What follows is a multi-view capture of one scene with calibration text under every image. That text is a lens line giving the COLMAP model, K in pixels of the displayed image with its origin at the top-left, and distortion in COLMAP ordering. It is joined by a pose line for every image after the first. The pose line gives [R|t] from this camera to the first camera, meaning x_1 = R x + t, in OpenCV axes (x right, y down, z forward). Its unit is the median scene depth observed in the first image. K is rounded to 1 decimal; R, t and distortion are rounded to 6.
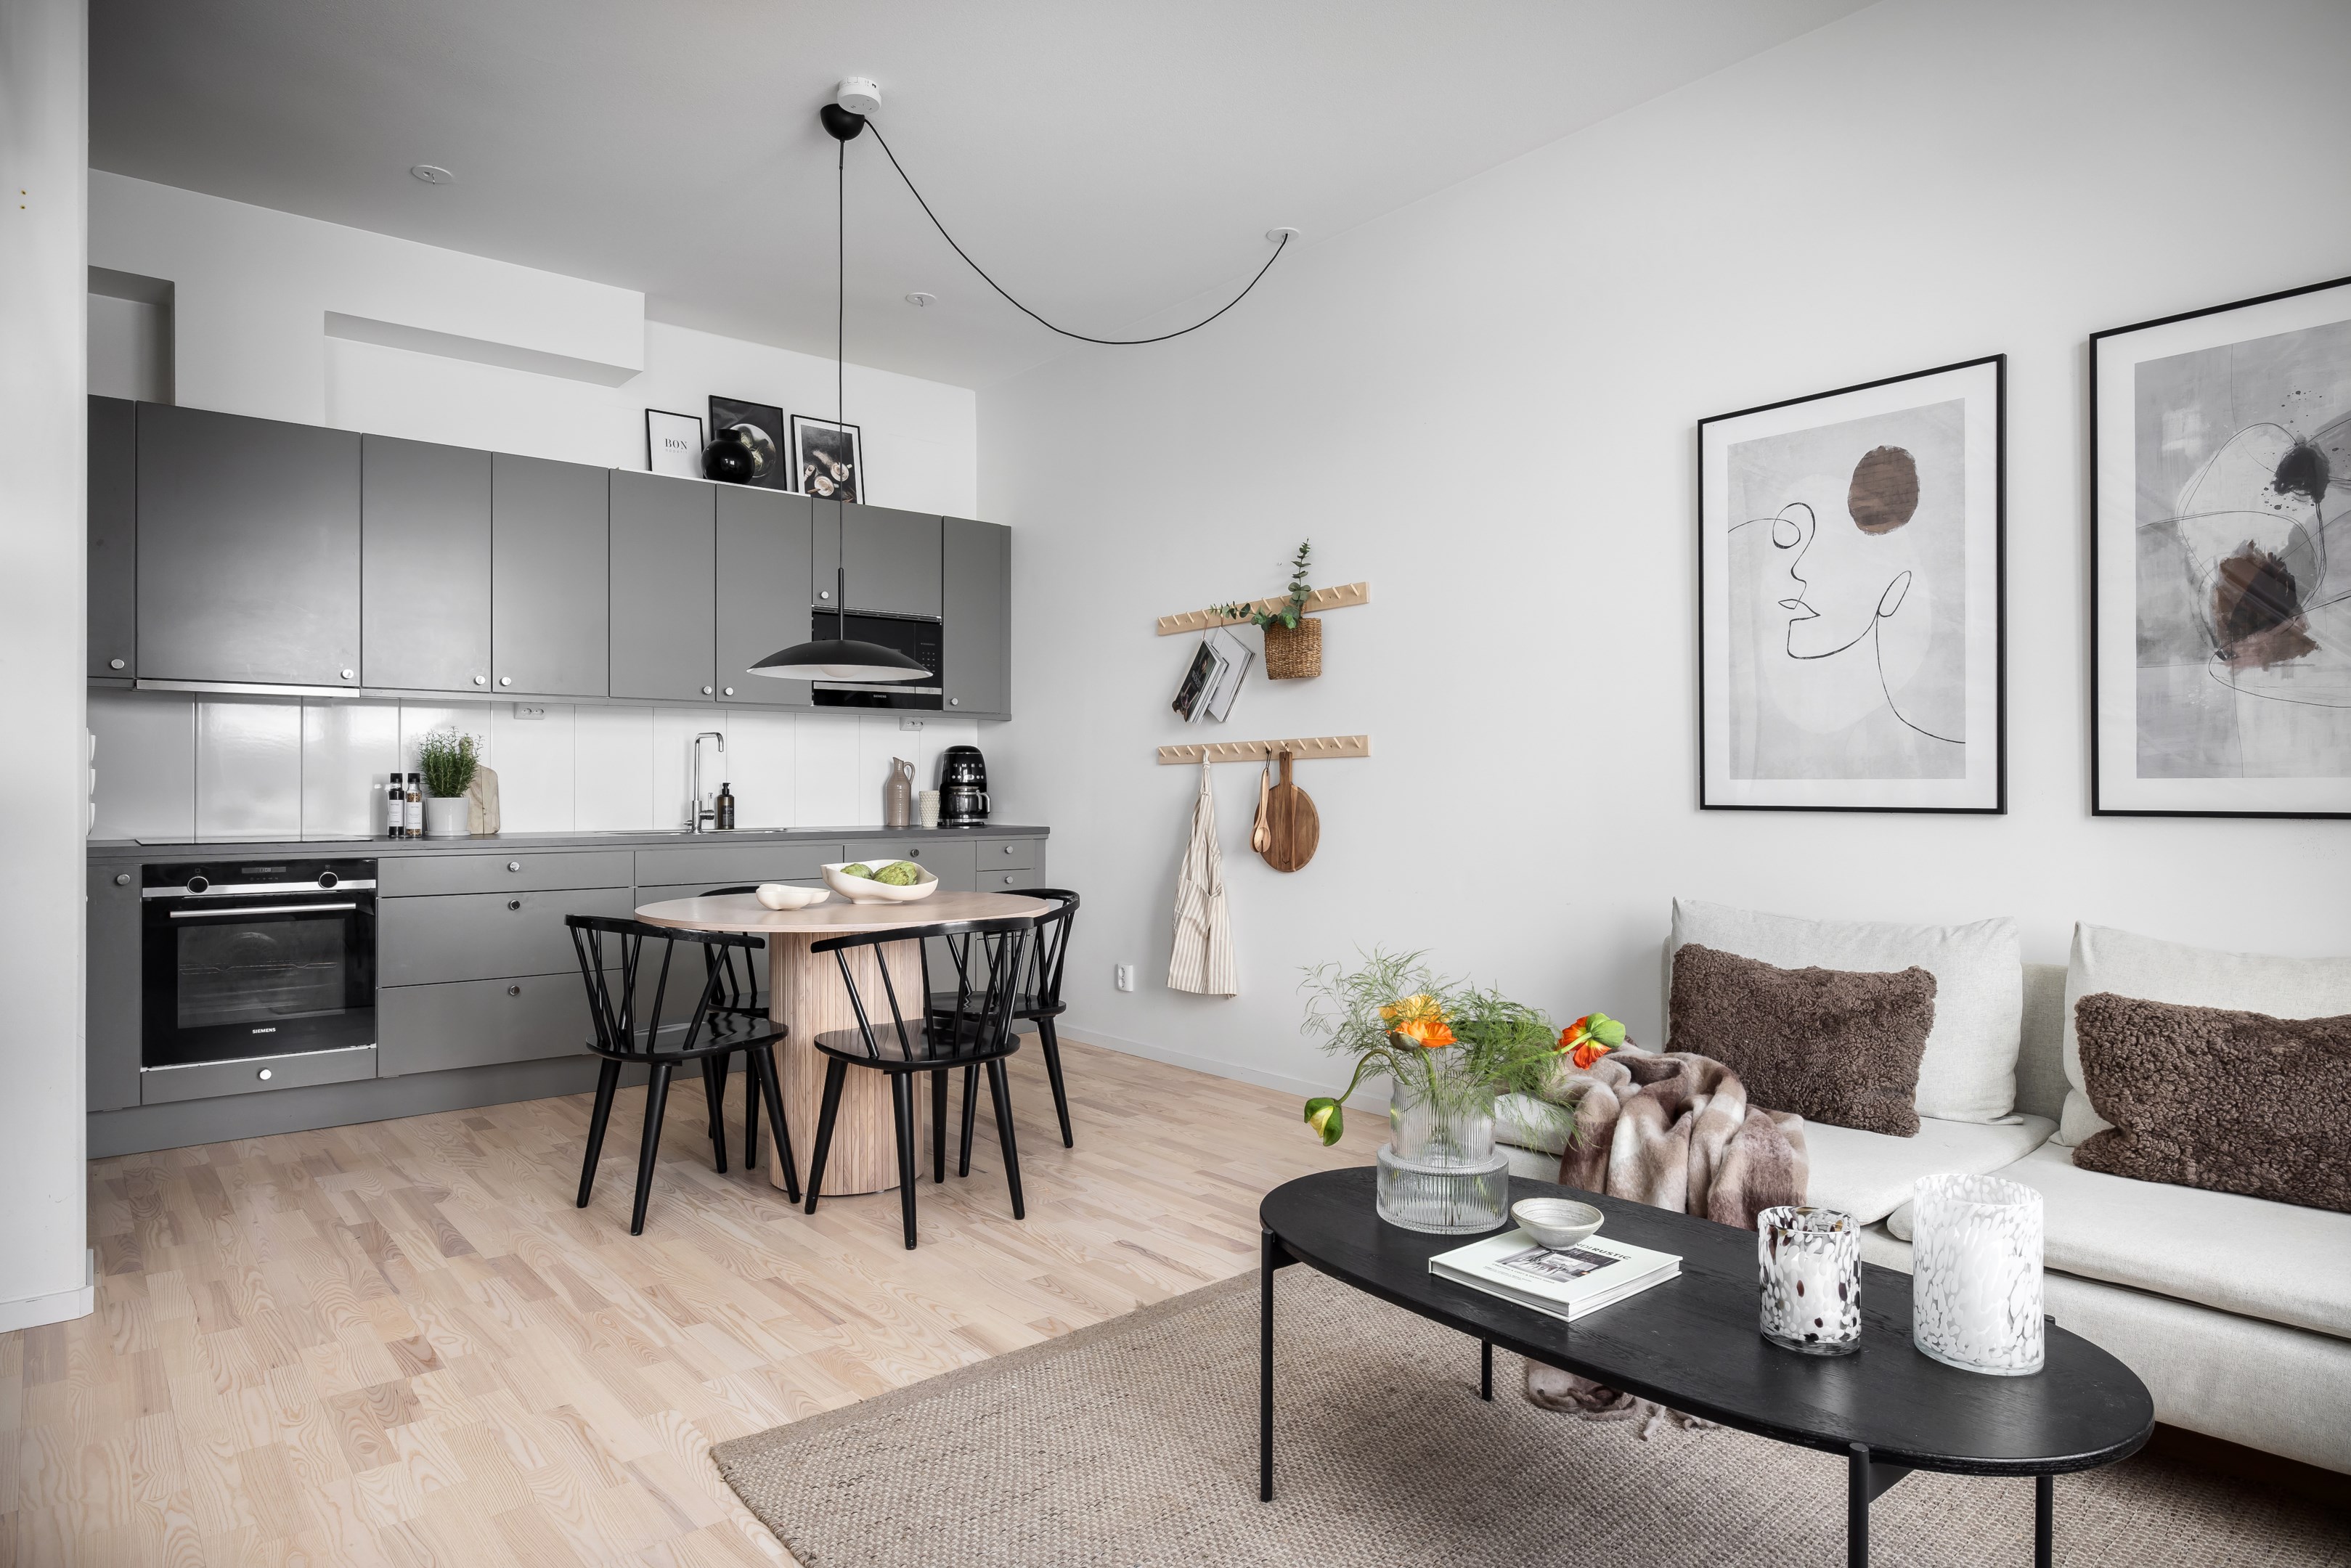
lens RADIAL K [[1370.6, 0, 1172.9], [0, 1370.6, 777.2], [0, 0, 1]] dist [-0.008495, 0.000566]
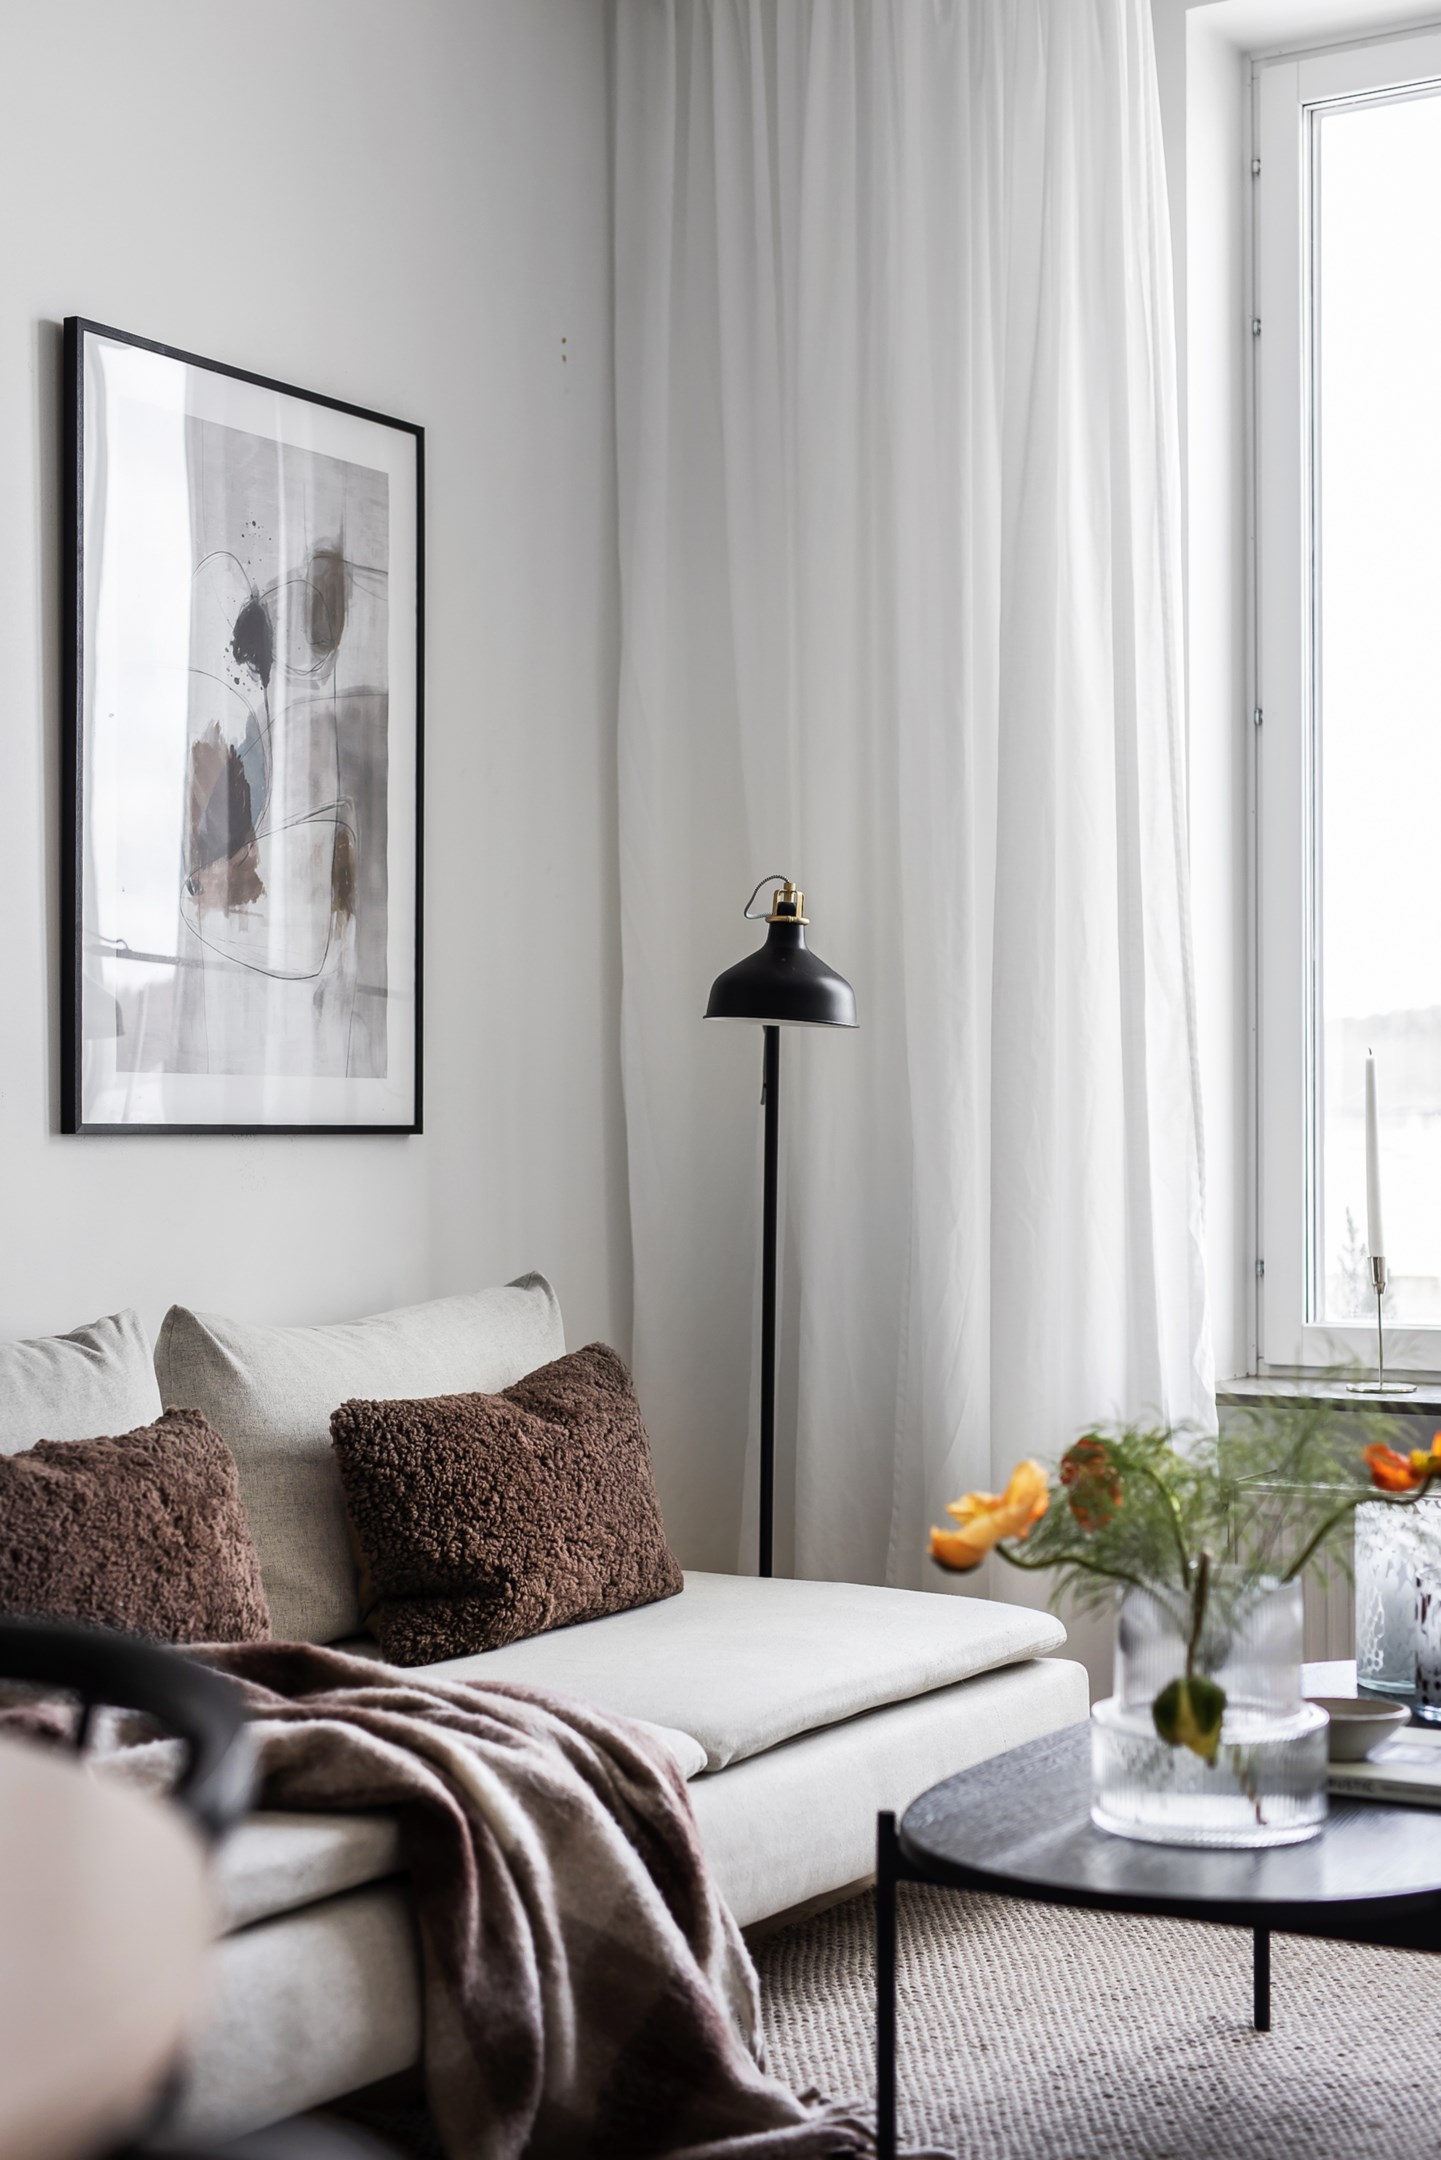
lens RADIAL K [[3139.4, 0, 653.4], [0, 3139.4, 1132.2], [0, 0, 1]] dist [-0.005323, 0.000000]
pose [[-0.317963, 0.003712, 0.948096, -0.422329], [-0.005825, 0.999966, -0.005868, 0.020943], [-0.948085, -0.007389, -0.317931, 0.725181]]
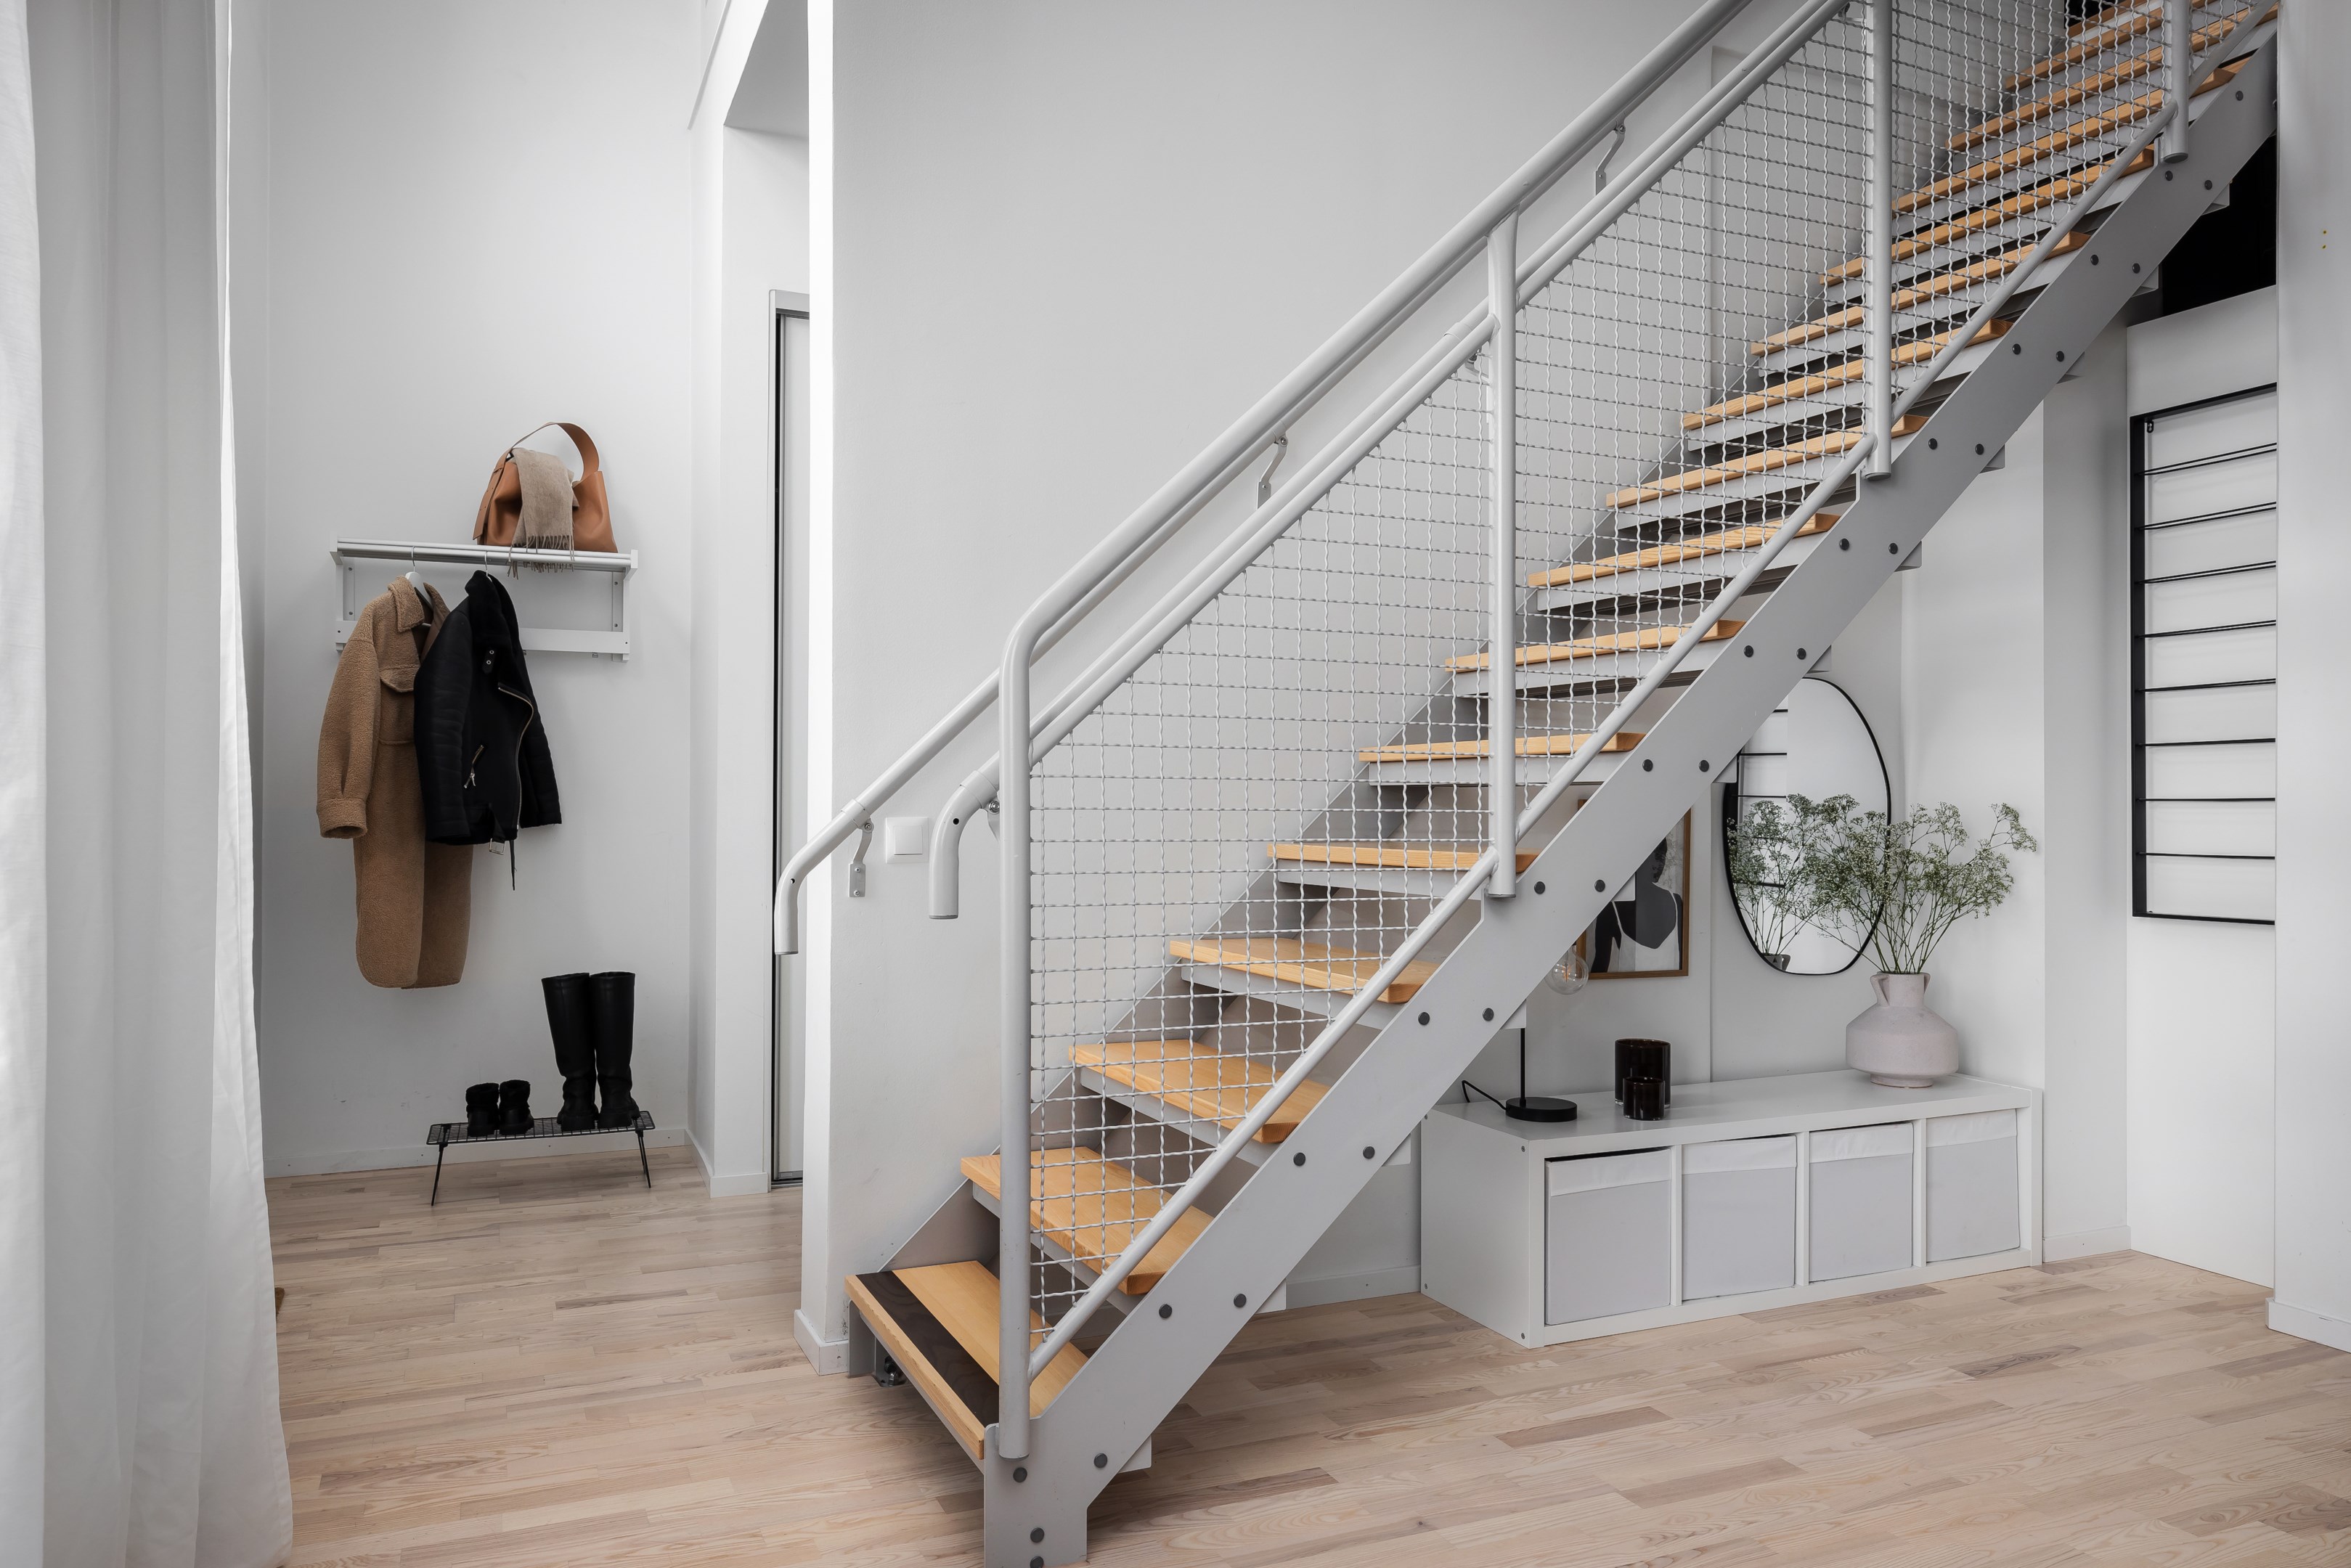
lens RADIAL K [[1593.1, 0, 1153.4], [0, 1593.1, 788.8], [0, 0, 1]] dist [-0.008680, 0.008596]
pose [[-0.288674, -0.006538, -0.957405, 0.314363], [0.008018, 0.999925, -0.009246, -0.003978], [0.957394, -0.010345, -0.288600, 0.289286]]
